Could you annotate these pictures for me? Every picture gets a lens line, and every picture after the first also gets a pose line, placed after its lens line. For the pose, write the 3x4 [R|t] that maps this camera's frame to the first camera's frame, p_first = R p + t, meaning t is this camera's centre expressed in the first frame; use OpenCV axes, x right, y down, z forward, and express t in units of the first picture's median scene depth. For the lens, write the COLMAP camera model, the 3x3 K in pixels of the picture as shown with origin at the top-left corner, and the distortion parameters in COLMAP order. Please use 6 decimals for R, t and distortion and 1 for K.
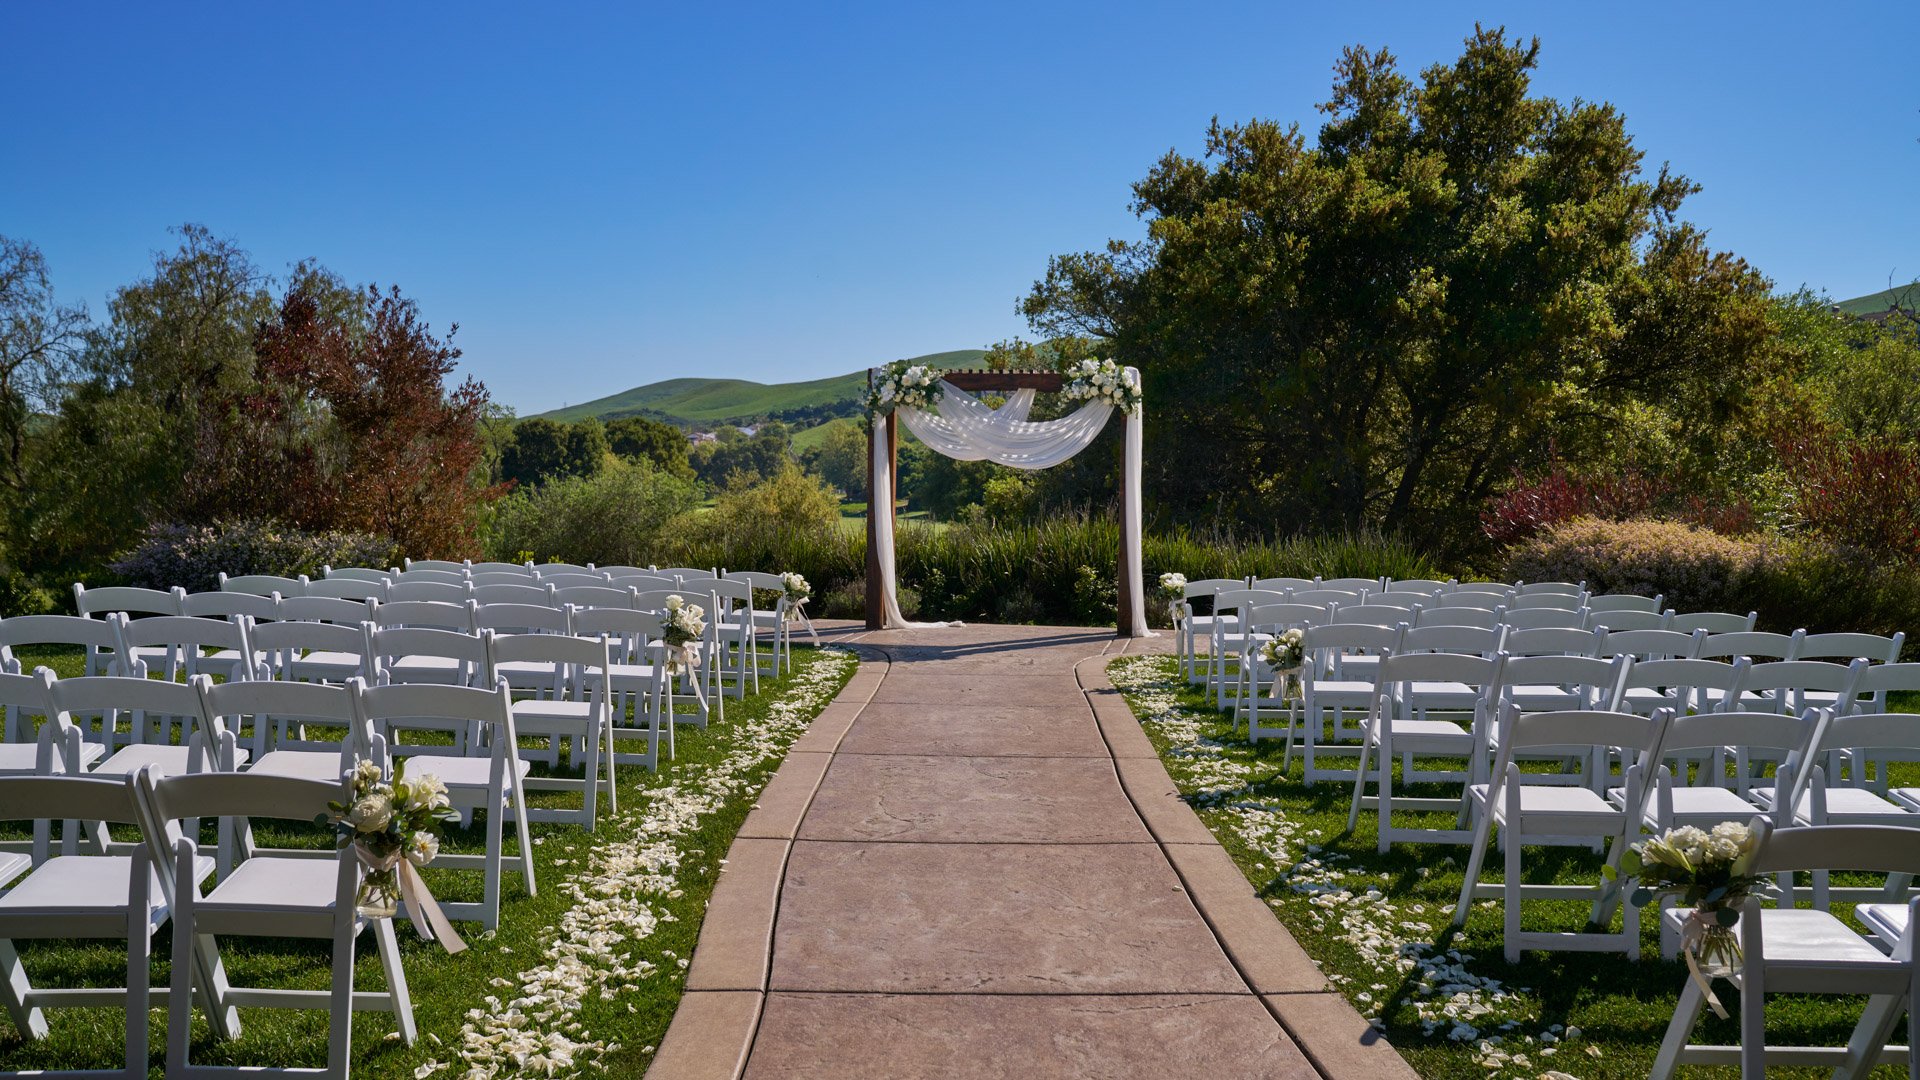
lens RADIAL K [[1606.8, 0, 959.3], [0, 1606.8, 586.0], [0, 0, 1]] dist [-0.050713, 0.003762]
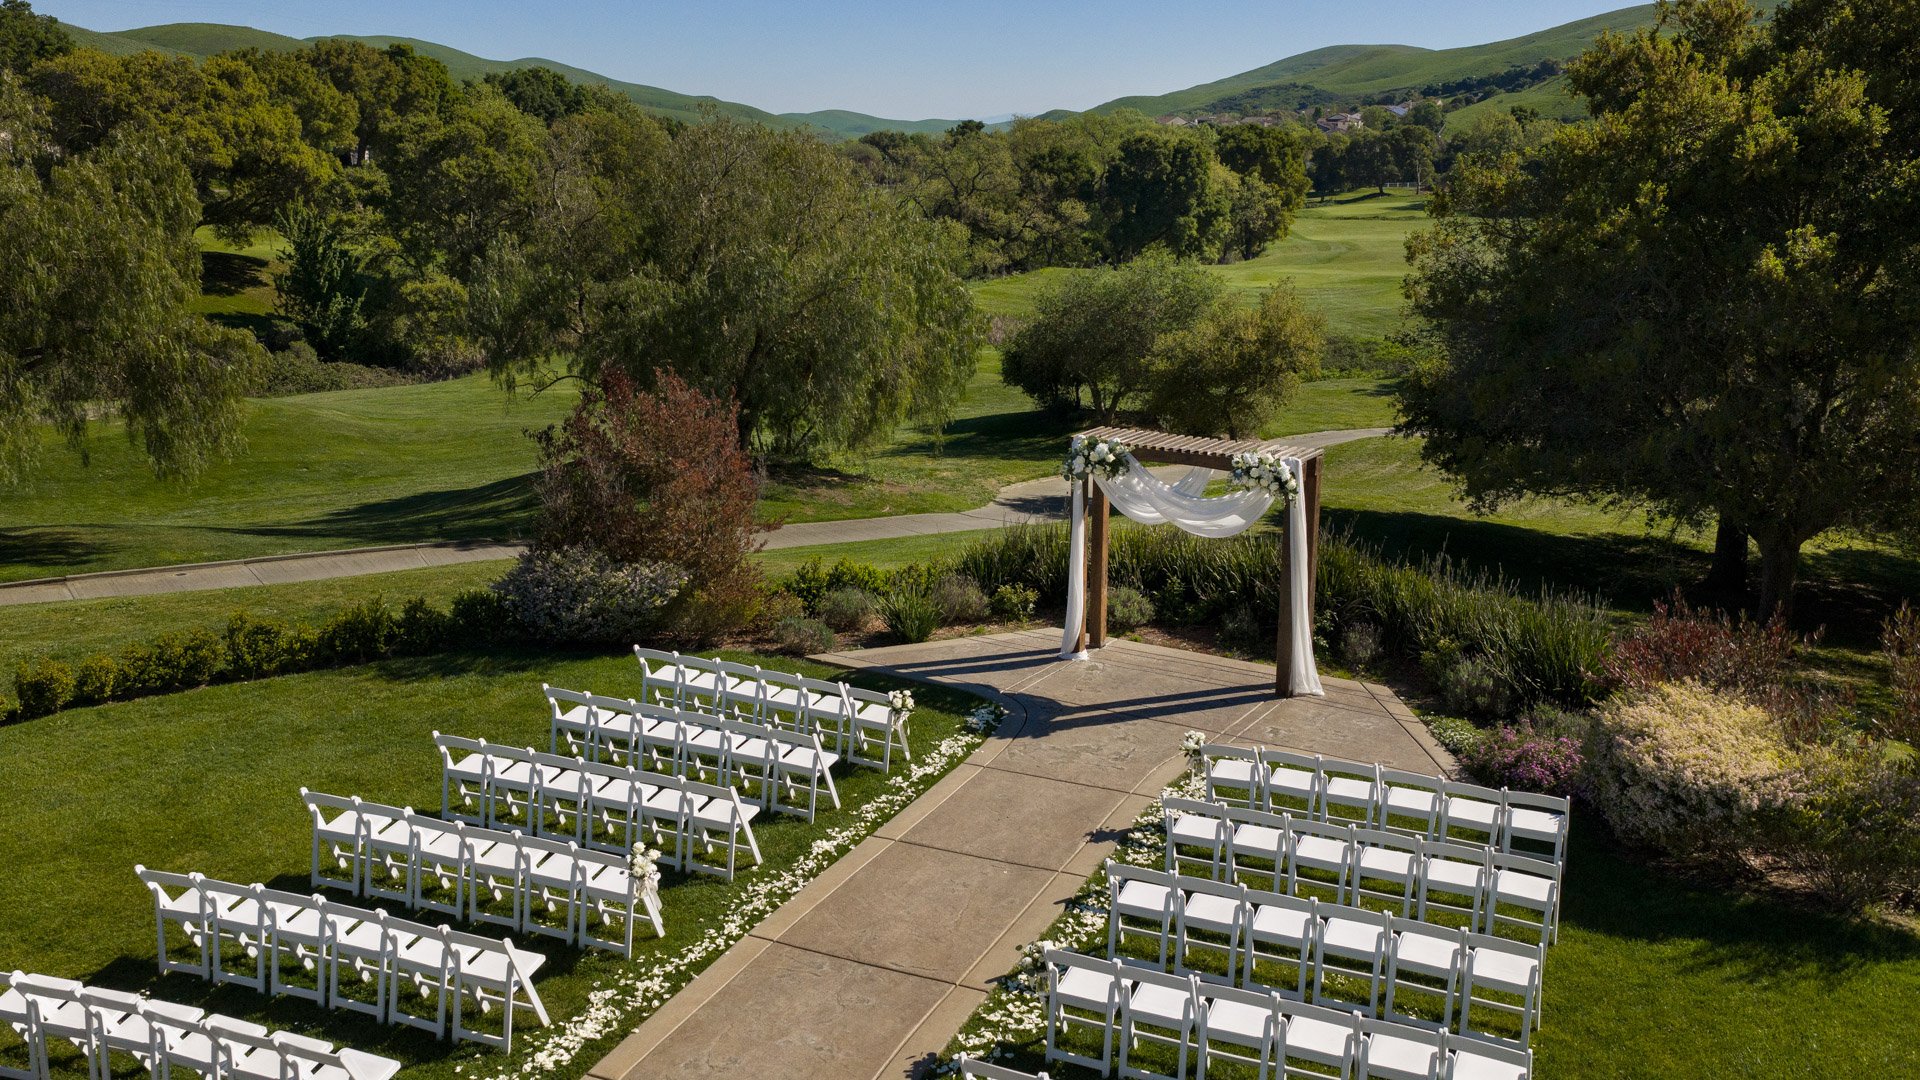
lens RADIAL K [[1651.6, 0, 960.0], [0, 1651.6, 540.0], [0, 0, 1]] dist [0.006270, -0.006575]
pose [[0.922029, 0.079278, -0.378917, 0.280037], [-0.013495, 0.984794, 0.173203, -0.233449], [0.386886, -0.154585, 0.909078, -0.083309]]
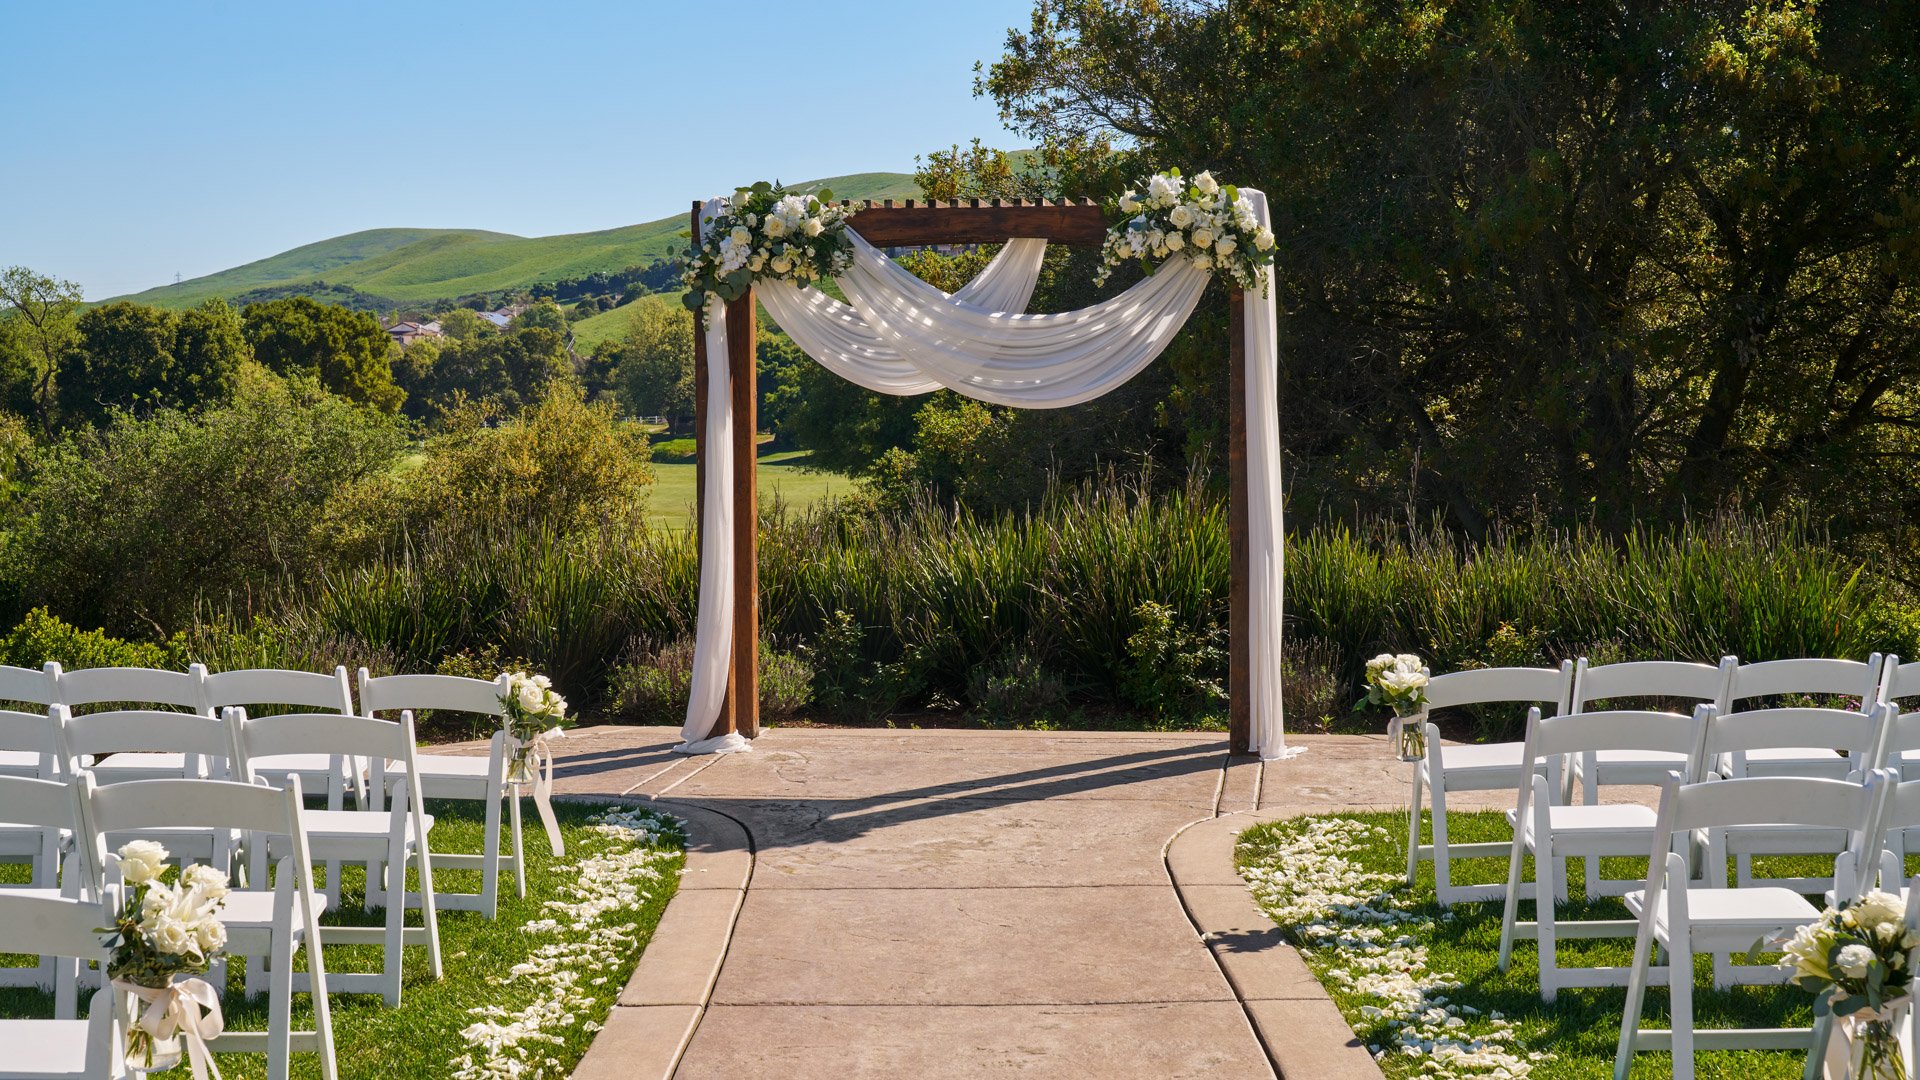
lens RADIAL K [[2698.4, 0, 962.4], [0, 2698.4, 587.0], [0, 0, 1]] dist [0.017365, 0.017283]
pose [[0.999080, -0.022229, 0.036661, -0.007901], [0.022003, 0.999736, 0.006564, -0.022709], [-0.036798, -0.005751, 0.999306, 0.179811]]
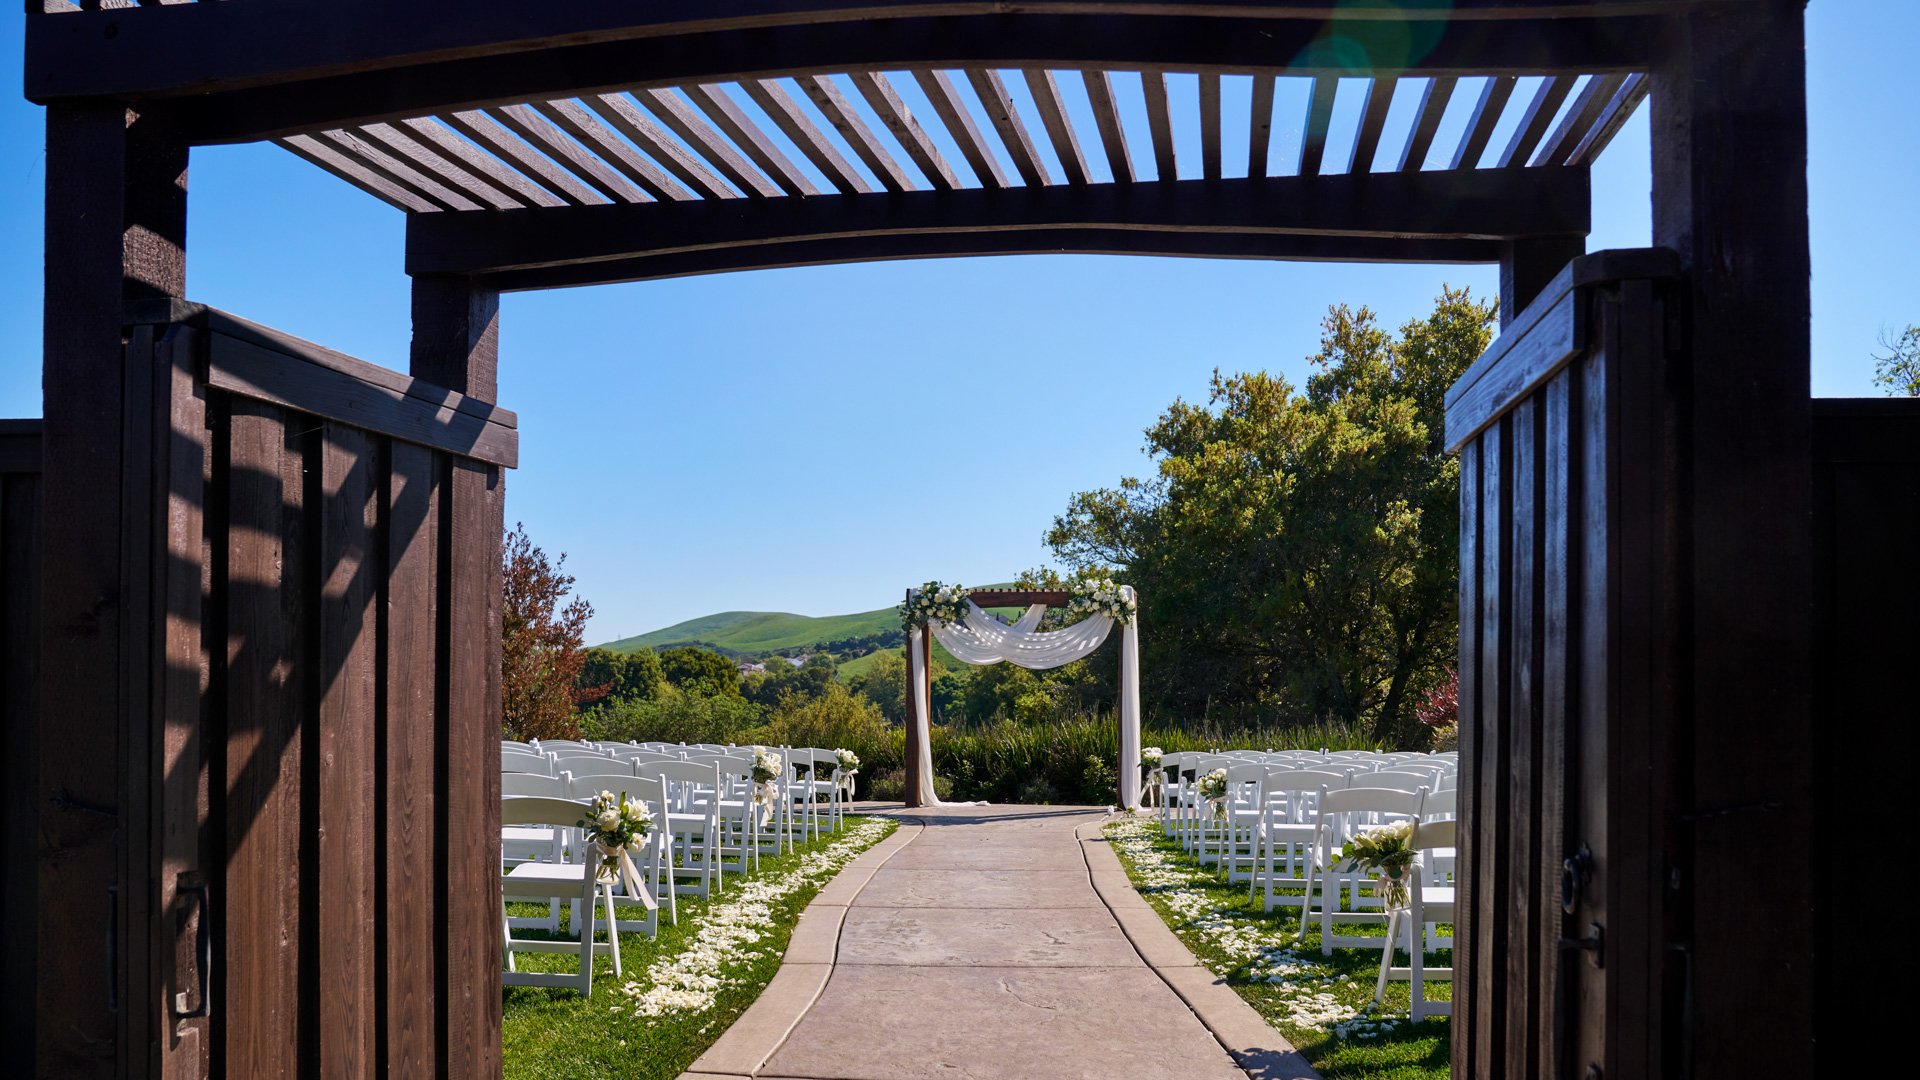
lens RADIAL K [[1575.2, 0, 954.2], [0, 1575.2, 691.7], [0, 0, 1]] dist [-0.002069, 0.000400]
pose [[0.999548, -0.005283, -0.029589, 0.011405], [0.002979, 0.996997, -0.077389, 0.028581], [0.029909, 0.077266, 0.996562, -0.144699]]
